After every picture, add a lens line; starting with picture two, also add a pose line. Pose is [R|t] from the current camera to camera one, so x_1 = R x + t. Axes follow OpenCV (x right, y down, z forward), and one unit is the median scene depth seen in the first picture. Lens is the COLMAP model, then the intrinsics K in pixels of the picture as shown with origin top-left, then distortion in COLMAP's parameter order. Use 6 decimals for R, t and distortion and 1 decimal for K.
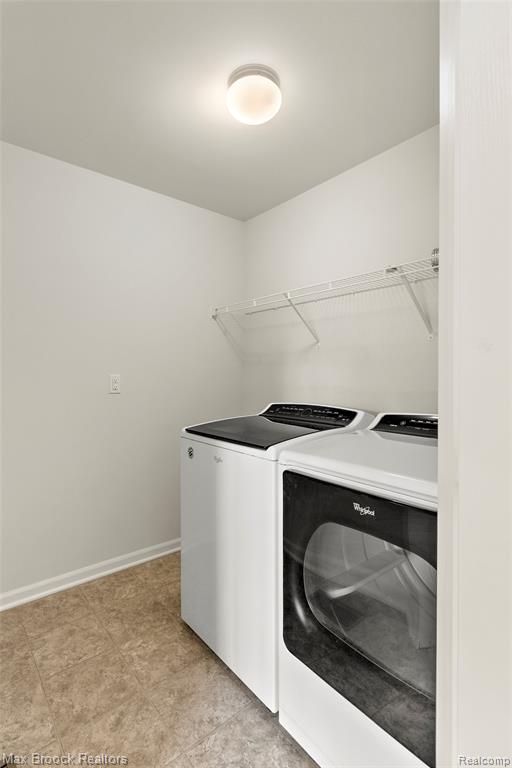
lens RADIAL K [[357.2, 0, 253.0], [0, 357.2, 380.6], [0, 0, 1]] dist [0.000422, -0.001578]
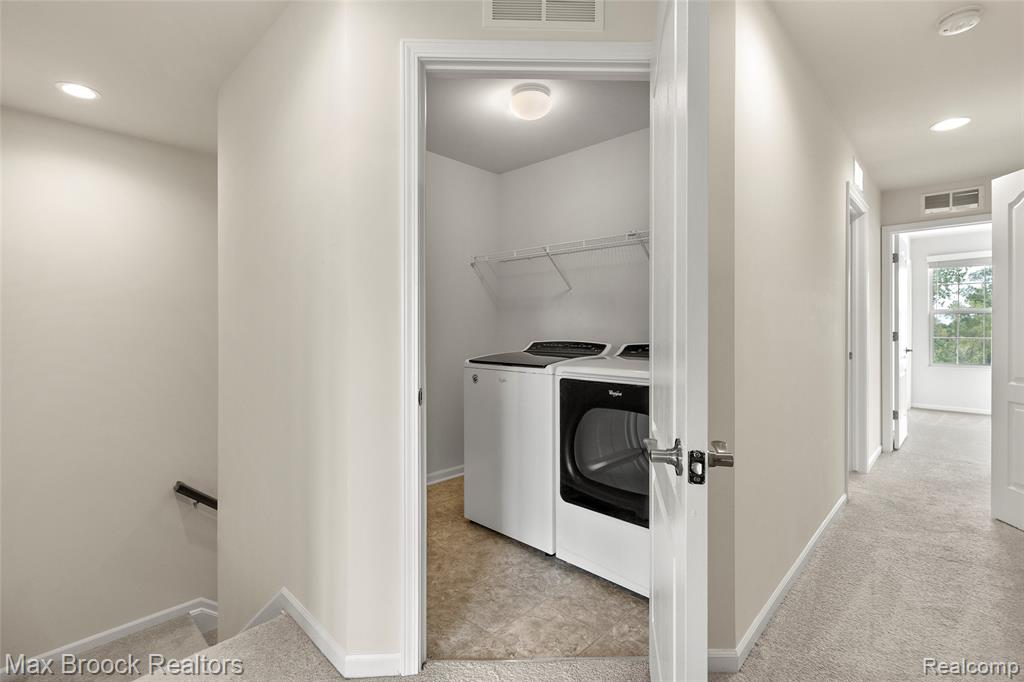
lens RADIAL K [[476.3, 0, 515.5], [0, 476.3, 341.5], [0, 0, 1]] dist [0.000422, -0.001578]
pose [[0.991877, -0.003538, 0.127153, -0.262928], [0.002473, 0.999961, 0.008529, 0.064766], [-0.127178, -0.008146, 0.991846, -0.690538]]
